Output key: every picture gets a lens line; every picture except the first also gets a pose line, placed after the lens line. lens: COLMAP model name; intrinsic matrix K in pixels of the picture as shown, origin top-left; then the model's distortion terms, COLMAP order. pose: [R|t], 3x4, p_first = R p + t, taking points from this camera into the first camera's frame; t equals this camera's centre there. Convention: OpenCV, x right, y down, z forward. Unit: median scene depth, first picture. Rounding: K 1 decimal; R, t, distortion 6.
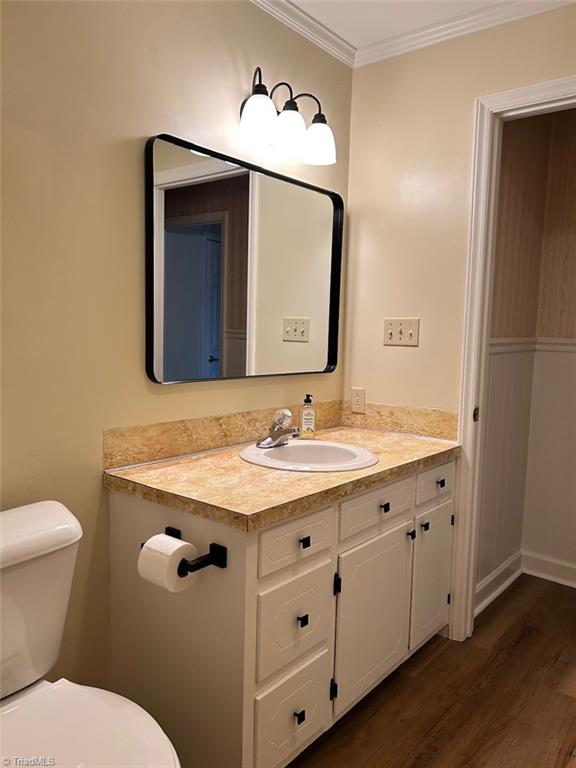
lens RADIAL K [[571.7, 0, 288.0], [0, 571.7, 384.0], [0, 0, 1]] dist [0.100366, -0.136668]
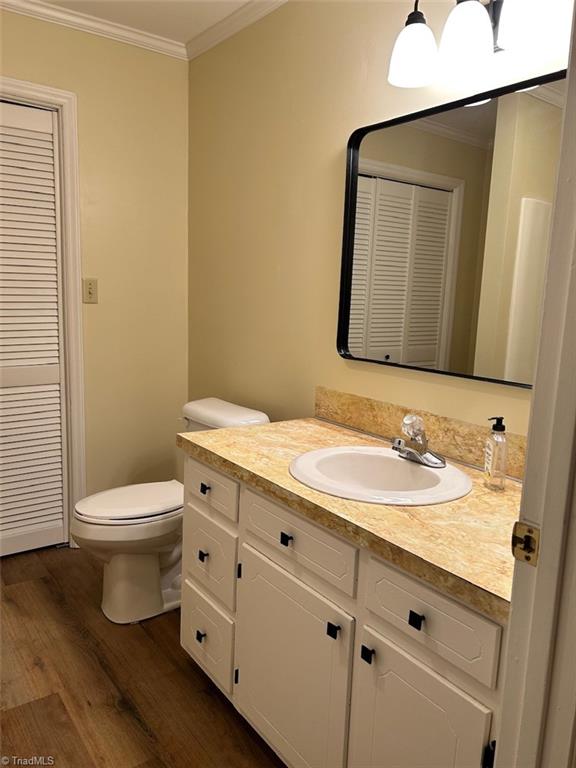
lens RADIAL K [[571.7, 0, 288.0], [0, 571.7, 384.0], [0, 0, 1]] dist [0.100366, -0.136668]
pose [[-0.242976, 0.114760, -0.963220, 0.902253], [-0.137277, 0.978916, 0.151259, -0.105634], [0.960270, 0.168980, -0.222099, 1.164417]]
